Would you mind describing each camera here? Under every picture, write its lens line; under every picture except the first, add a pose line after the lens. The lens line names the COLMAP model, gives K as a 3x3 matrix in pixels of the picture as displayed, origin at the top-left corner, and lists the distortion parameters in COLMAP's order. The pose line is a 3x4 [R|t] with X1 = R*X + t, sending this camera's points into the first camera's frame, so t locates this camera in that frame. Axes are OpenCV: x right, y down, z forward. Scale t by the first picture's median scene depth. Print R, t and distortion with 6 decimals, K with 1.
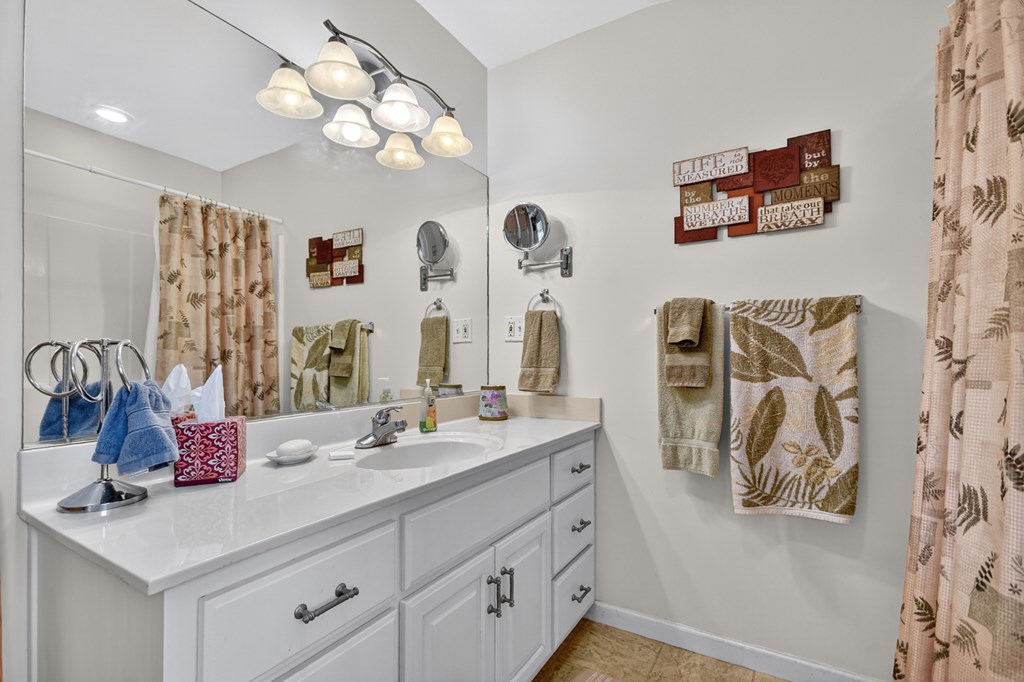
lens RADIAL K [[454.0, 0, 511.1], [0, 454.0, 347.9], [0, 0, 1]] dist [0.002468, -0.004215]
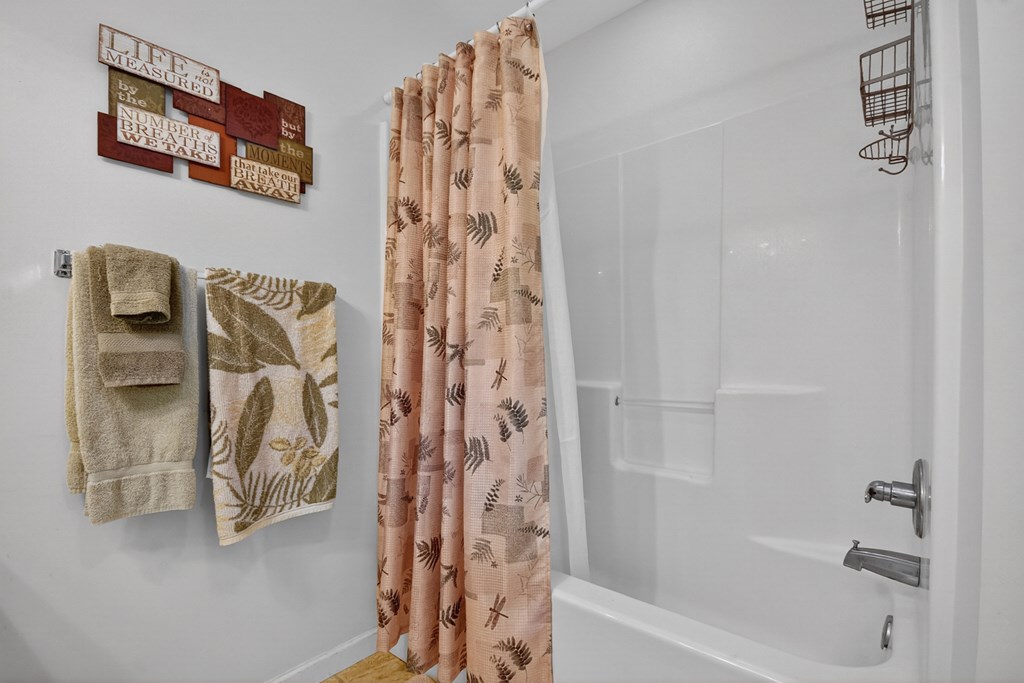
lens RADIAL K [[454.0, 0, 527.6], [0, 454.0, 356.3], [0, 0, 1]] dist [0.002468, -0.004215]
pose [[0.161442, -0.002887, 0.986878, -0.174419], [-0.020988, 0.999760, 0.006359, 0.030664], [-0.986659, -0.021739, 0.161343, 0.378345]]
